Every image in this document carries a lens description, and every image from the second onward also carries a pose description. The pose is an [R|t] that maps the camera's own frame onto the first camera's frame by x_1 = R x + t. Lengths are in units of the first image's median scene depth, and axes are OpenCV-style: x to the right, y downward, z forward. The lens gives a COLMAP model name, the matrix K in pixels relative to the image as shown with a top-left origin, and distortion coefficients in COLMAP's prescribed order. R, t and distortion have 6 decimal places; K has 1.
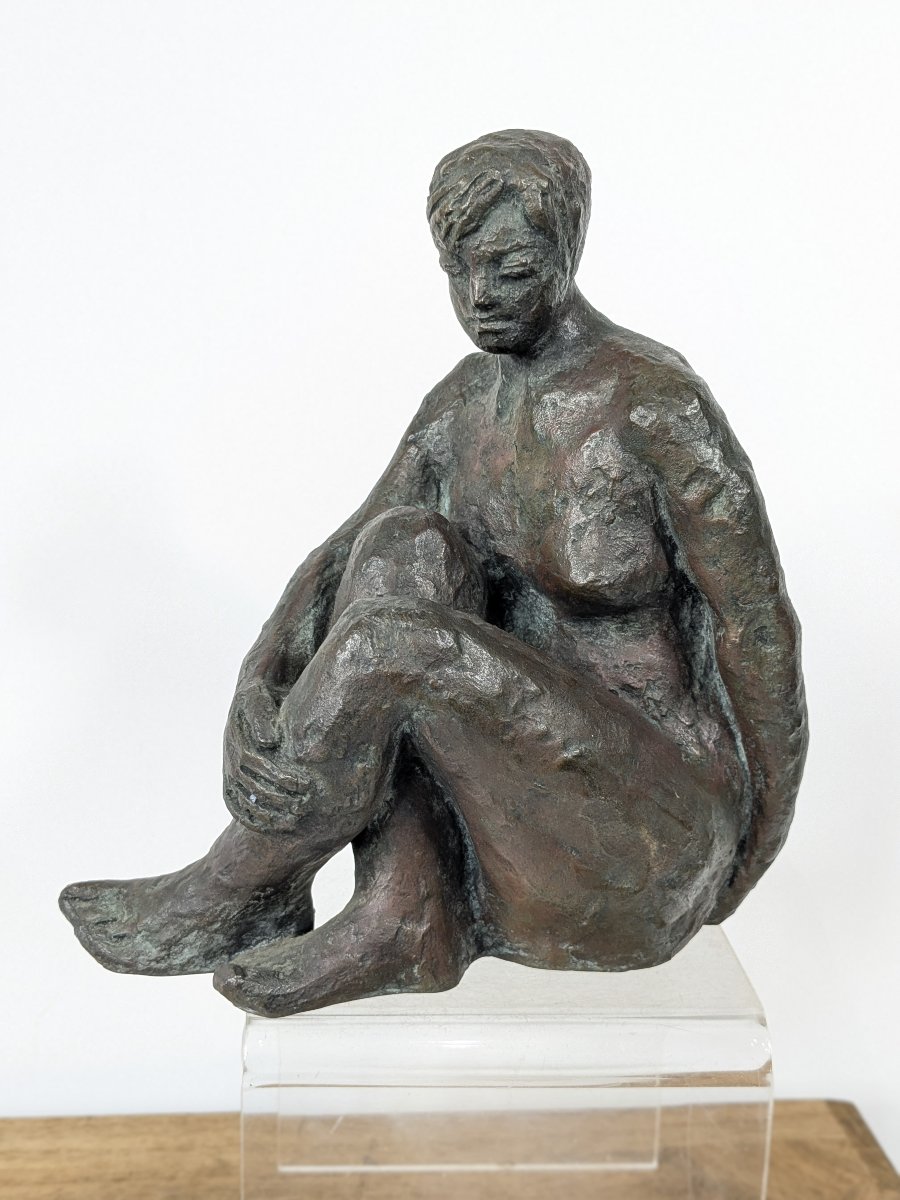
lens RADIAL K [[1354.8, 0, 499.0], [0, 1354.8, 635.5], [0, 0, 1]] dist [0.045275, 0.000000]
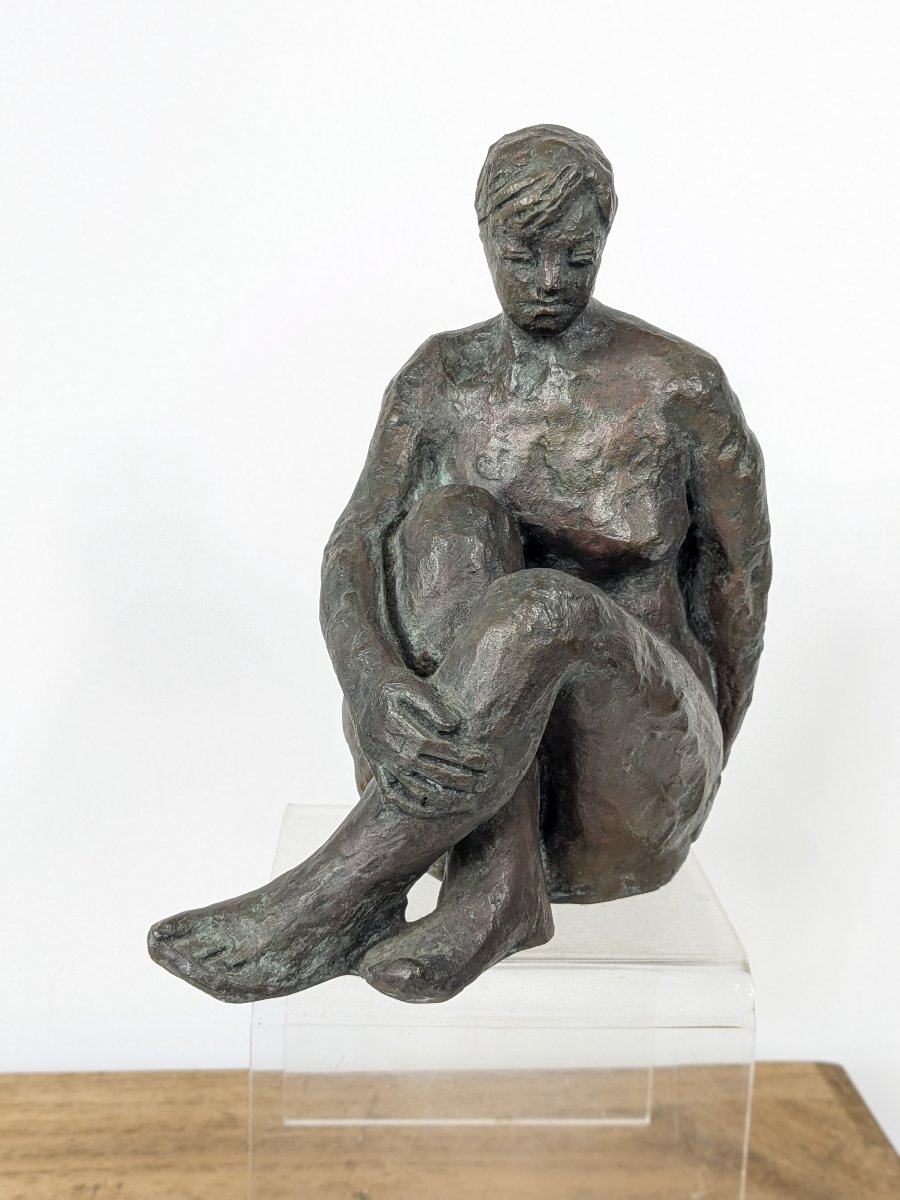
lens RADIAL K [[1354.8, 0, 452.0], [0, 1354.8, 599.7], [0, 0, 1]] dist [0.045275, 0.000000]
pose [[0.870911, -0.108283, 0.479363, -0.604682], [0.109025, 0.993689, 0.026385, -0.038048], [-0.479195, 0.029283, 0.877220, 0.110743]]
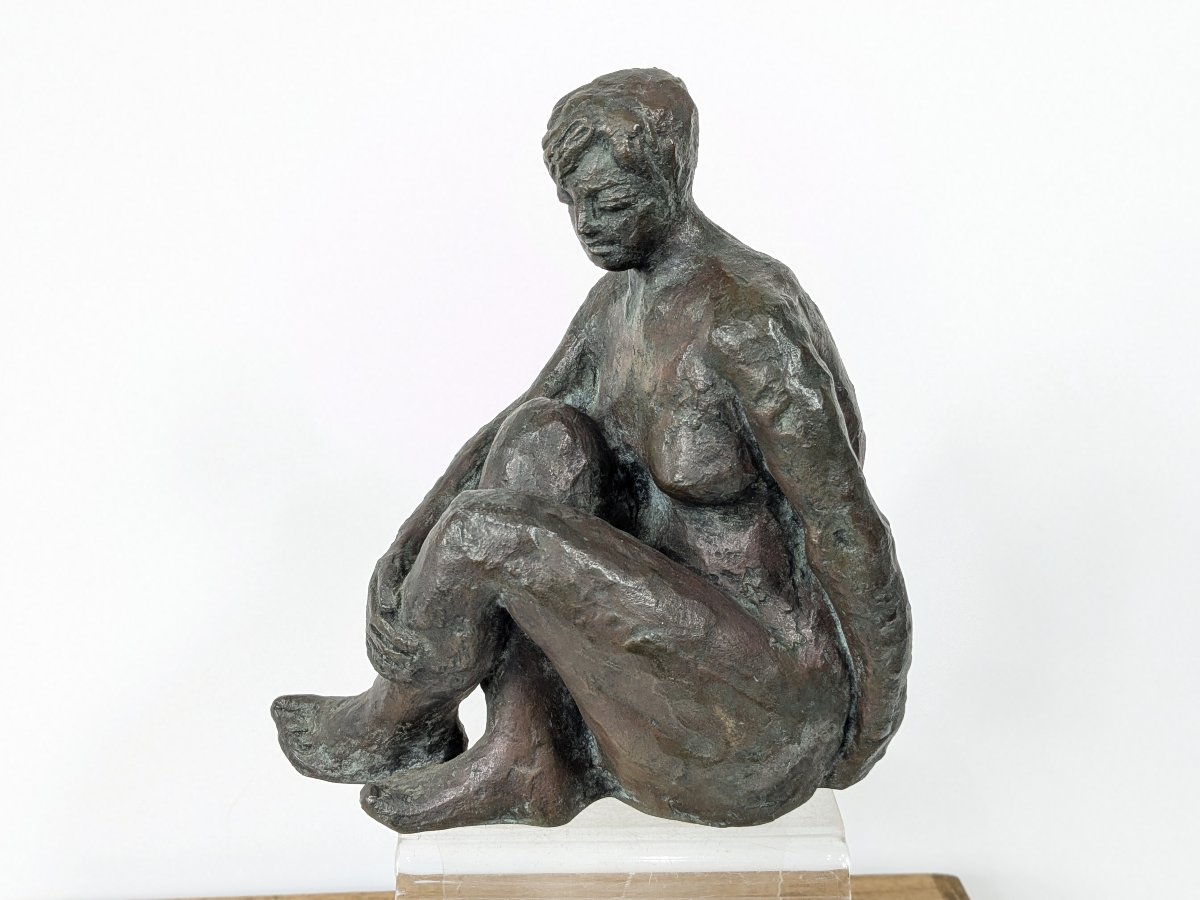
lens RADIAL K [[1354.8, 0, 624.7], [0, 1354.8, 430.2], [0, 0, 1]] dist [0.045275, 0.000000]
pose [[0.957482, 0.047703, -0.284520, 0.338428], [-0.036089, 0.998293, 0.045928, -0.130515], [0.286226, -0.033707, 0.957569, -0.068111]]
